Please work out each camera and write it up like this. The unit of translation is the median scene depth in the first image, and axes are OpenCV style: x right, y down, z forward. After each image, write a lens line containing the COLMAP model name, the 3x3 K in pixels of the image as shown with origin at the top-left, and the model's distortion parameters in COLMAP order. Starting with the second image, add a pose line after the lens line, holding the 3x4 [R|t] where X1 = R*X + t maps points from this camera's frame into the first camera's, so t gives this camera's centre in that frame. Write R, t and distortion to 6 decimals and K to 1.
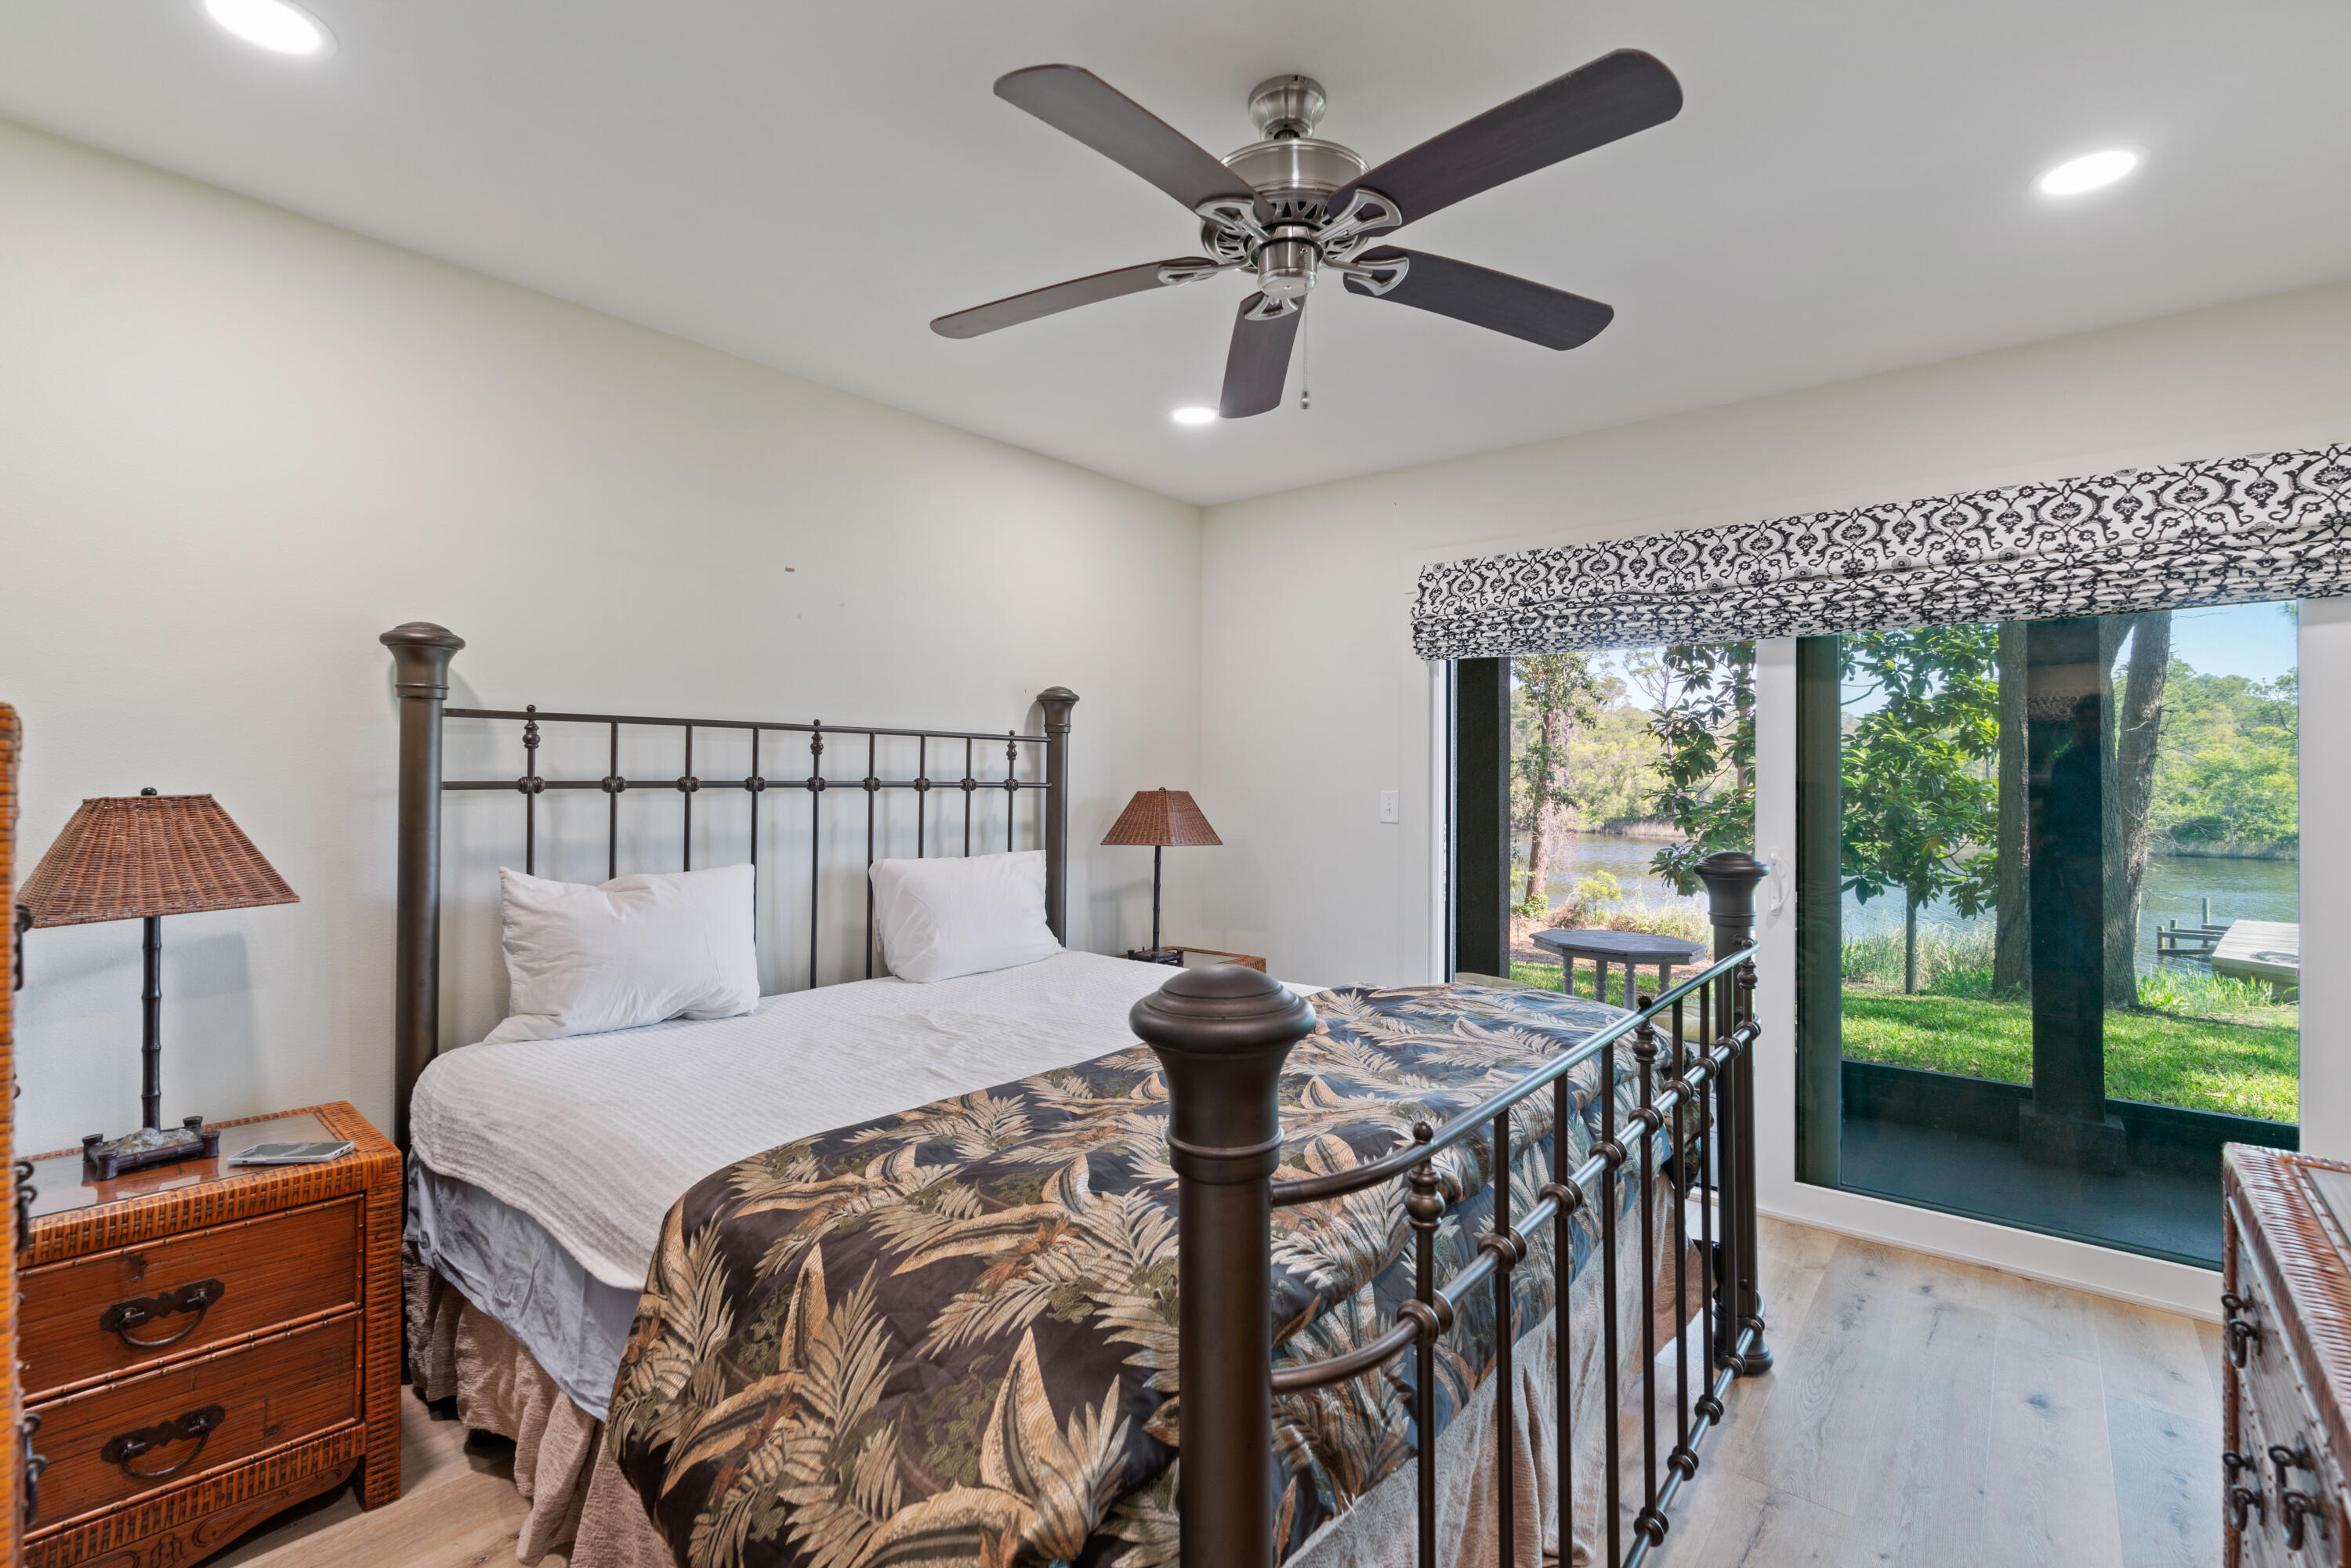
lens RADIAL K [[1070.8, 0, 1182.7], [0, 1070.8, 775.3], [0, 0, 1]] dist [-0.001908, 0.003097]
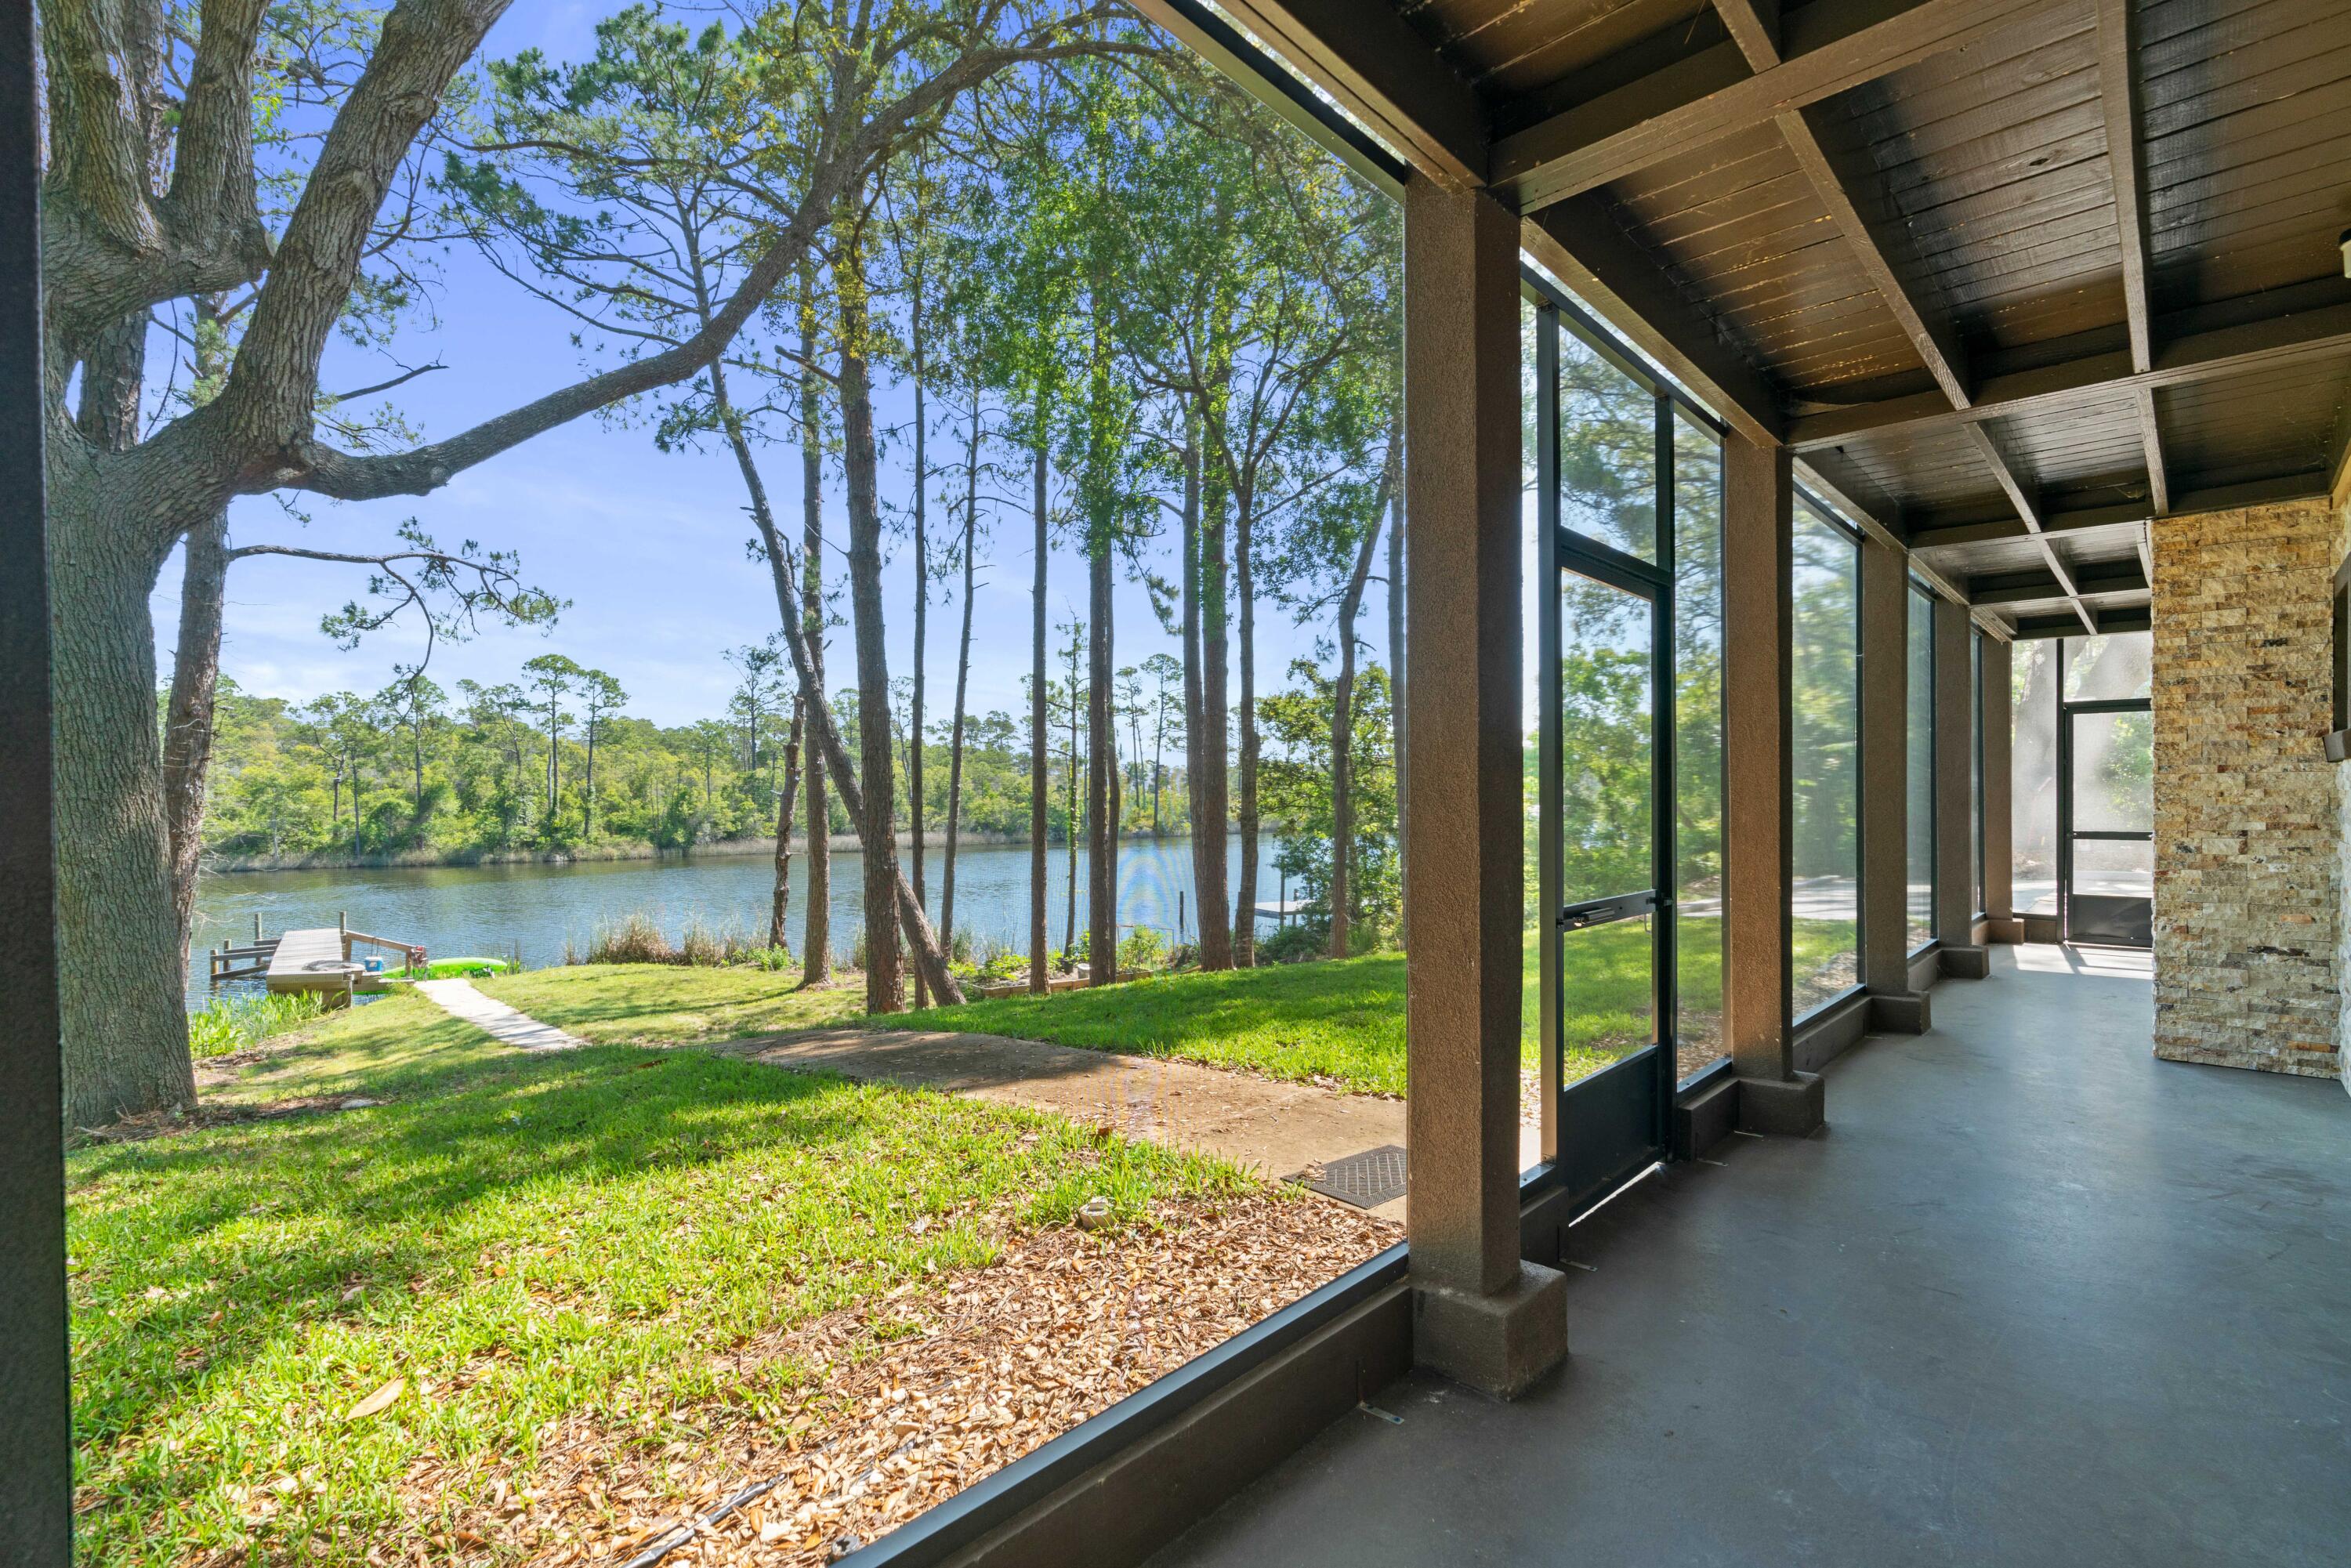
lens RADIAL K [[1070.8, 0, 1155.2], [0, 1070.8, 805.7], [0, 0, 1]] dist [-0.001908, 0.003097]
pose [[0.106708, -0.012961, 0.994206, 0.026821], [0.000379, 0.999915, 0.012994, 0.001459], [-0.994290, -0.001010, 0.106704, 0.030579]]
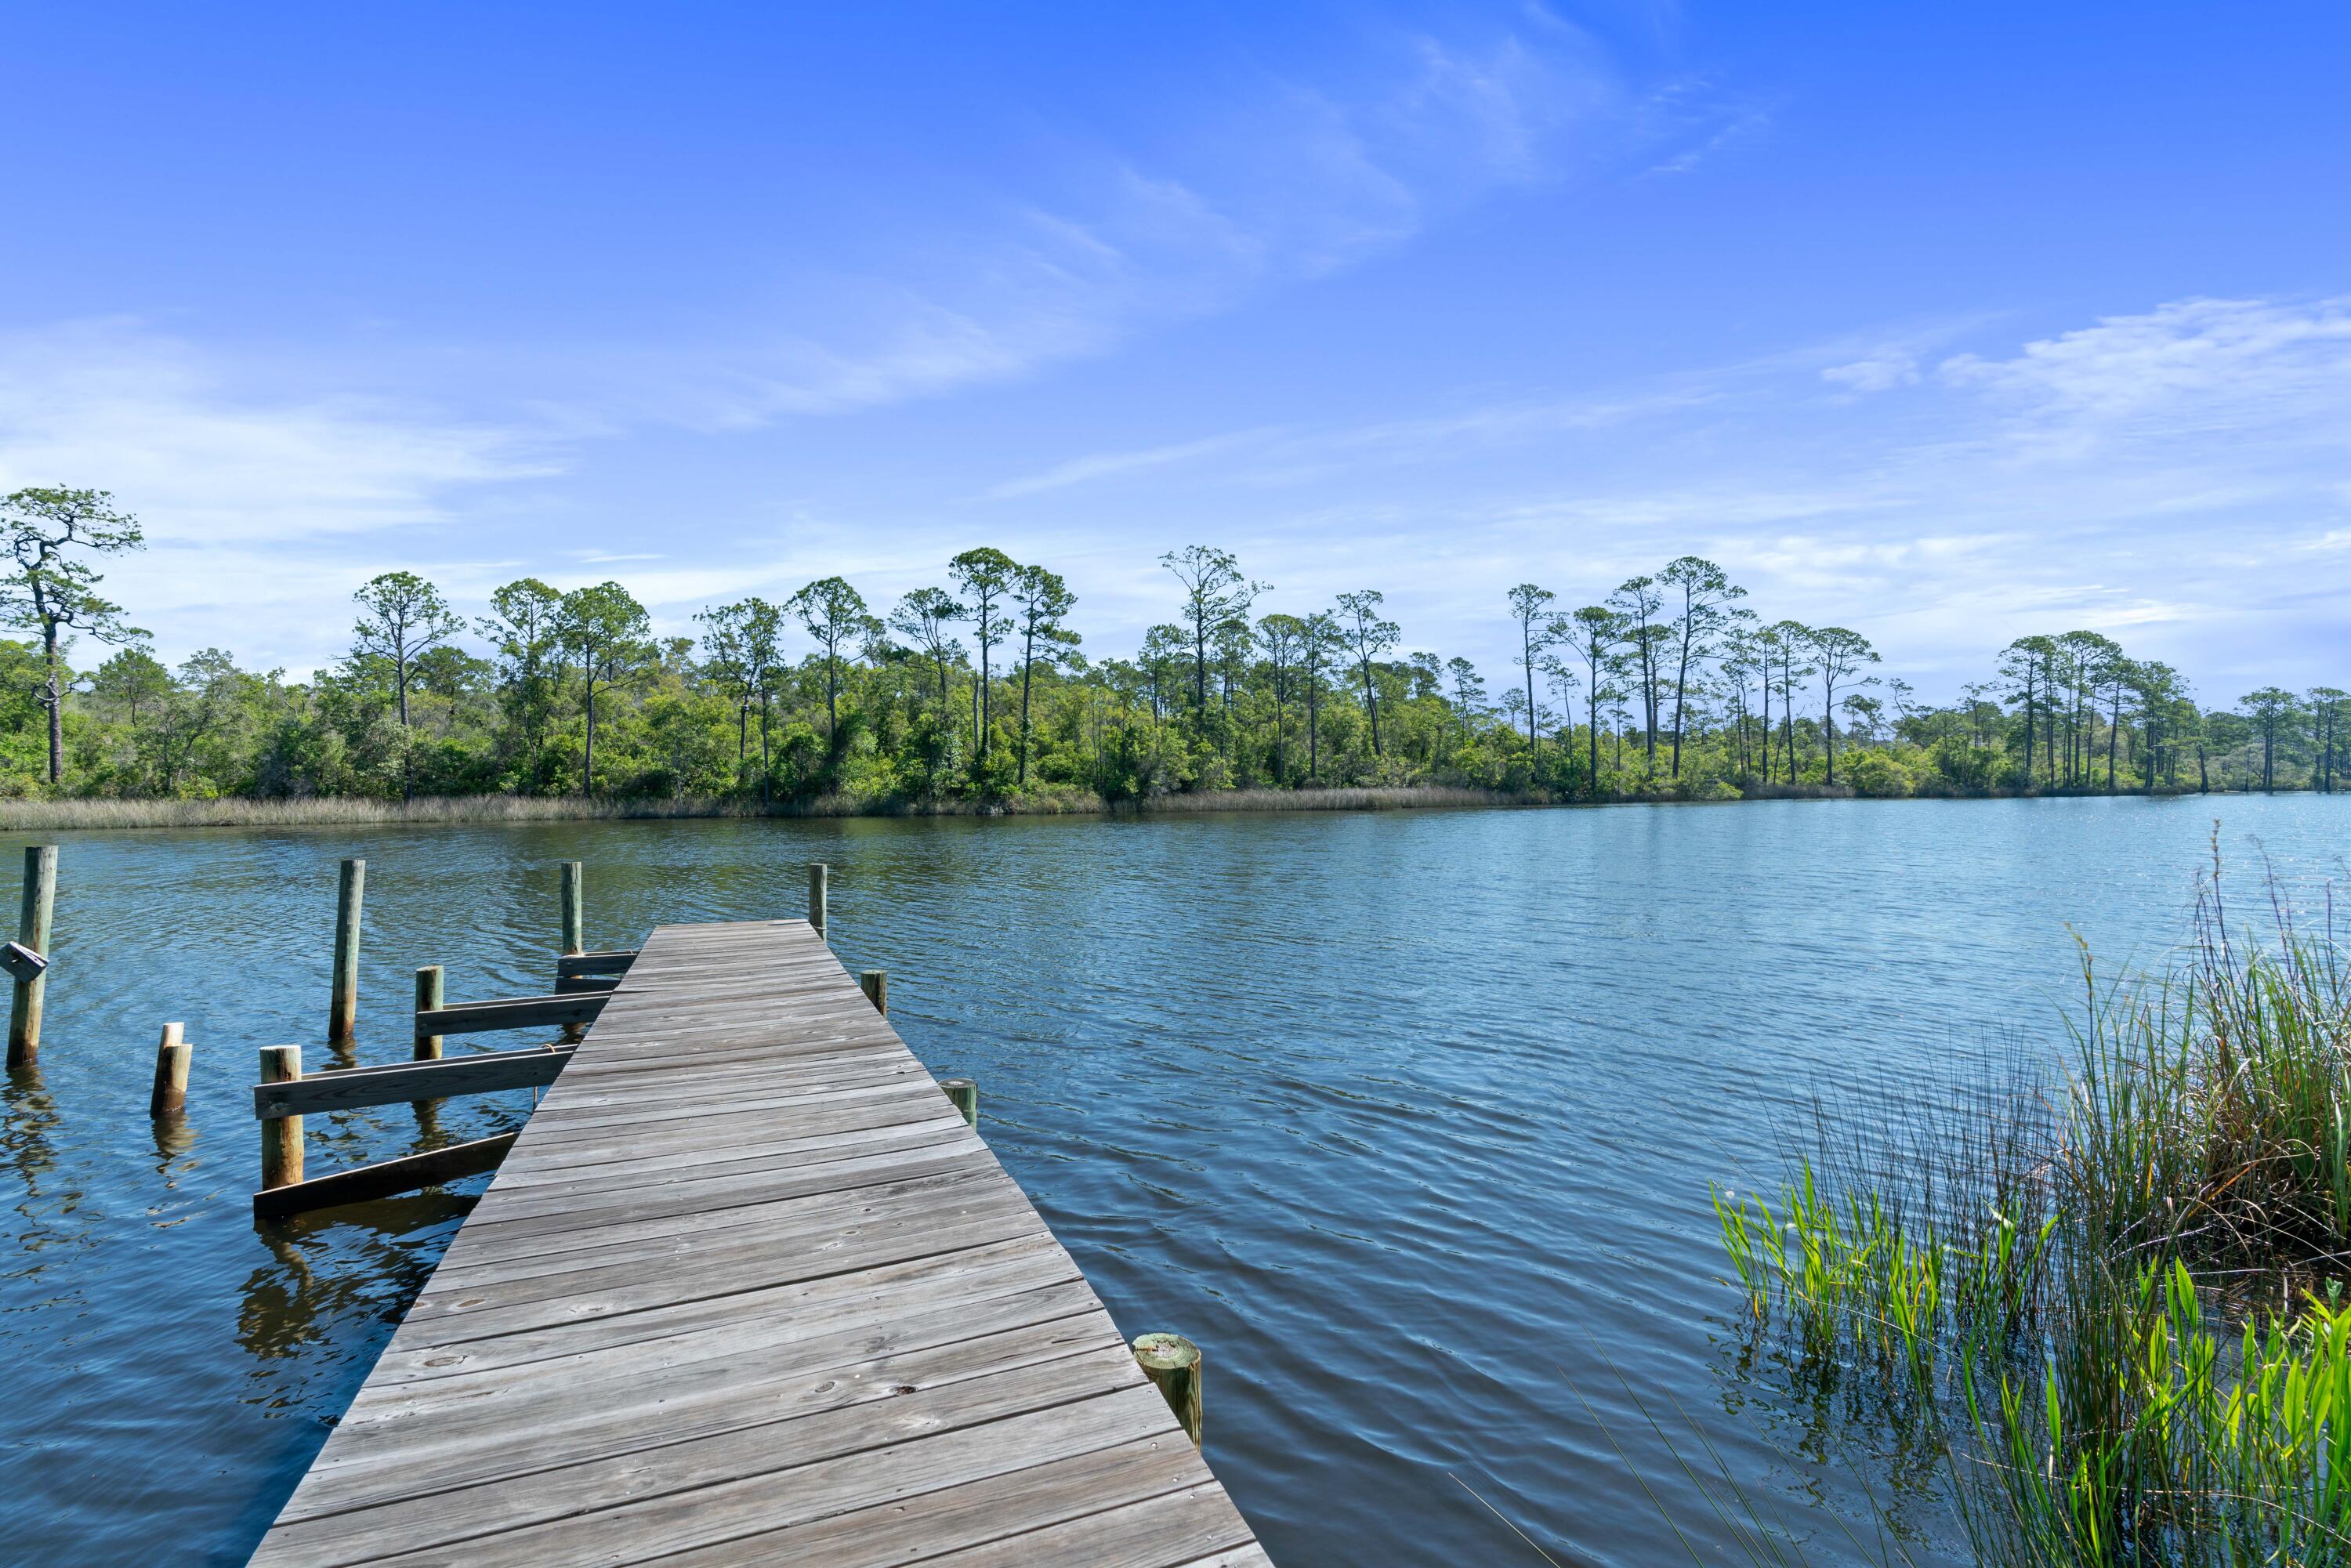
lens RADIAL K [[1070.8, 0, 1168.8], [0, 1070.8, 789.7], [0, 0, 1]] dist [-0.001908, 0.003097]
pose [[0.359500, -0.009828, 0.933093, 0.370565], [0.000946, 0.999948, 0.010168, 0.052986], [-0.933145, -0.002772, 0.359491, 0.378397]]
